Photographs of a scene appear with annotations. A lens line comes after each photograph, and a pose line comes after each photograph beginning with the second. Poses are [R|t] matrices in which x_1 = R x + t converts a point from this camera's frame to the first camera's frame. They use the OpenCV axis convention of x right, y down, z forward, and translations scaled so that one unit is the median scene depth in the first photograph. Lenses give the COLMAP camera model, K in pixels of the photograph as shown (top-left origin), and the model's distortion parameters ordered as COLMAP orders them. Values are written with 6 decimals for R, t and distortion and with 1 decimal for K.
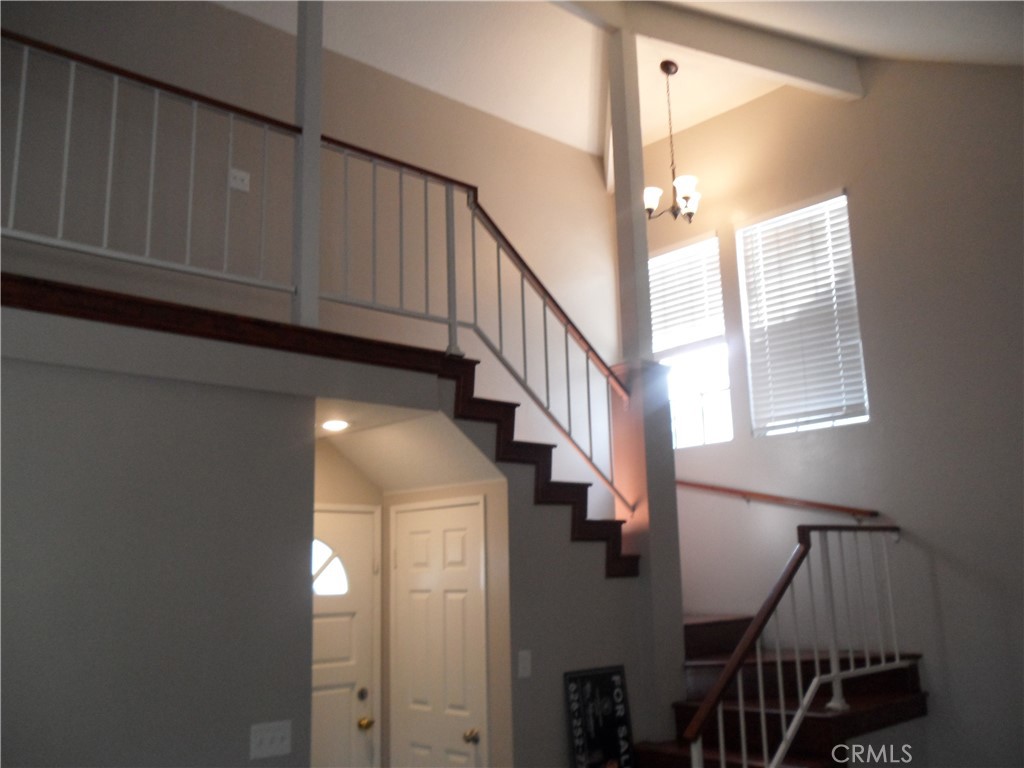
lens RADIAL K [[972.3, 0, 511.8], [0, 972.3, 378.7], [0, 0, 1]] dist [-0.009704, 0.000000]
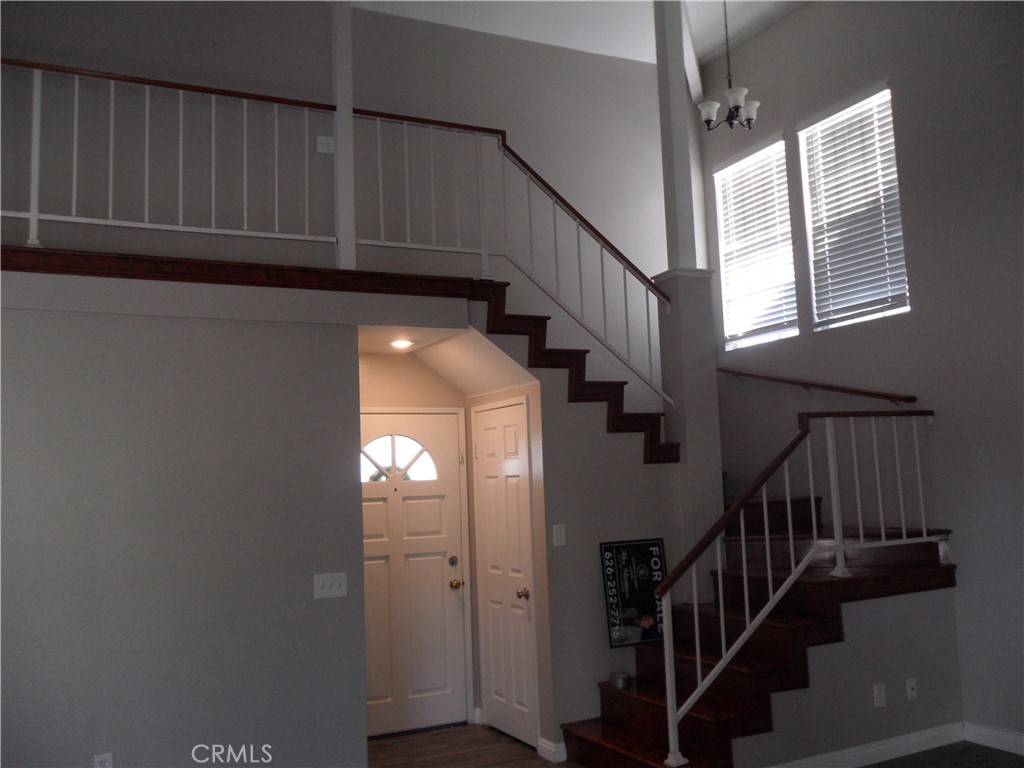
lens RADIAL K [[972.3, 0, 508.5], [0, 972.3, 378.3], [0, 0, 1]] dist [-0.009704, 0.000000]
pose [[0.958385, -0.041715, -0.282415, 0.271420], [0.070402, 0.993248, 0.092201, -0.011344], [0.276662, -0.108247, 0.954851, -0.125745]]
